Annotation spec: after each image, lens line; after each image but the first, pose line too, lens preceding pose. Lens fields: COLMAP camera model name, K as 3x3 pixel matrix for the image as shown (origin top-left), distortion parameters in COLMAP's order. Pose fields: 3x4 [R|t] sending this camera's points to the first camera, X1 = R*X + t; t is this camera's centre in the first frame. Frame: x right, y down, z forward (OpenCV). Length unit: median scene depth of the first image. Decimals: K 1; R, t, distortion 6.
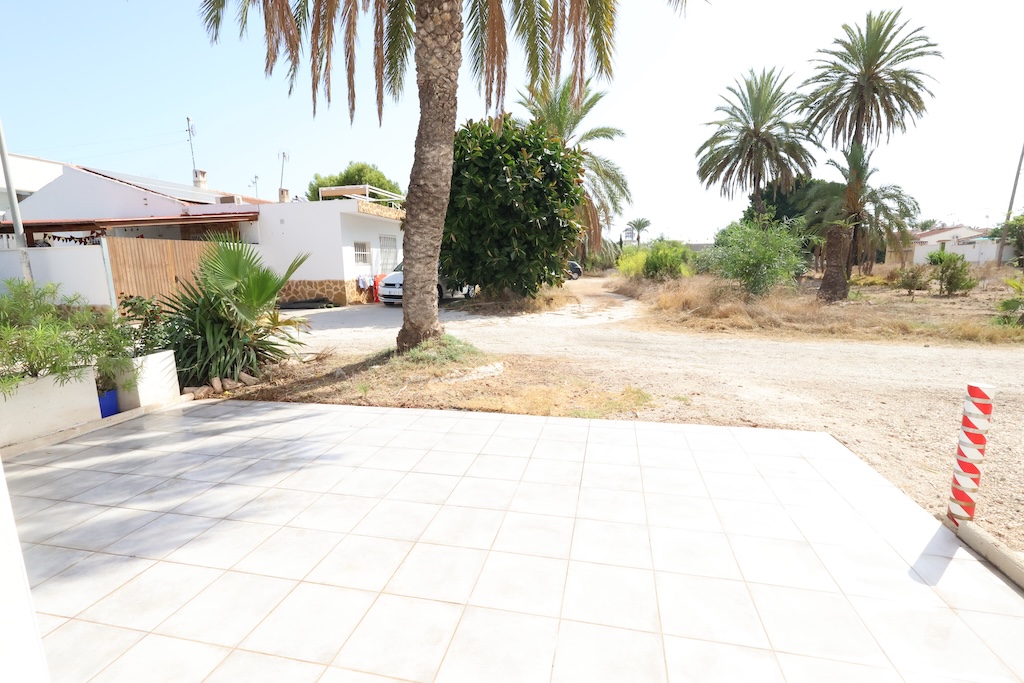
lens RADIAL K [[475.3, 0, 503.9], [0, 475.3, 338.2], [0, 0, 1]] dist [-0.001519, 0.000944]
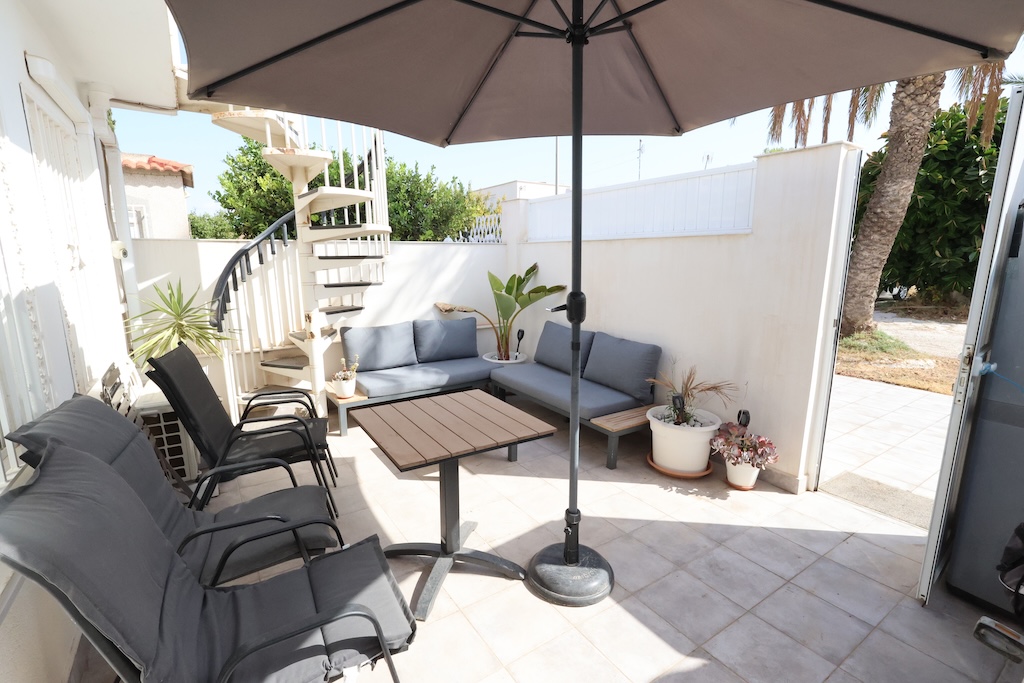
lens RADIAL K [[475.3, 0, 505.7], [0, 475.3, 343.8], [0, 0, 1]] dist [-0.001519, 0.000944]
pose [[0.728150, 0.142304, -0.670483, 0.005463], [-0.115828, 0.989689, 0.084262, 0.035462], [0.675560, 0.016305, 0.737125, -0.578025]]
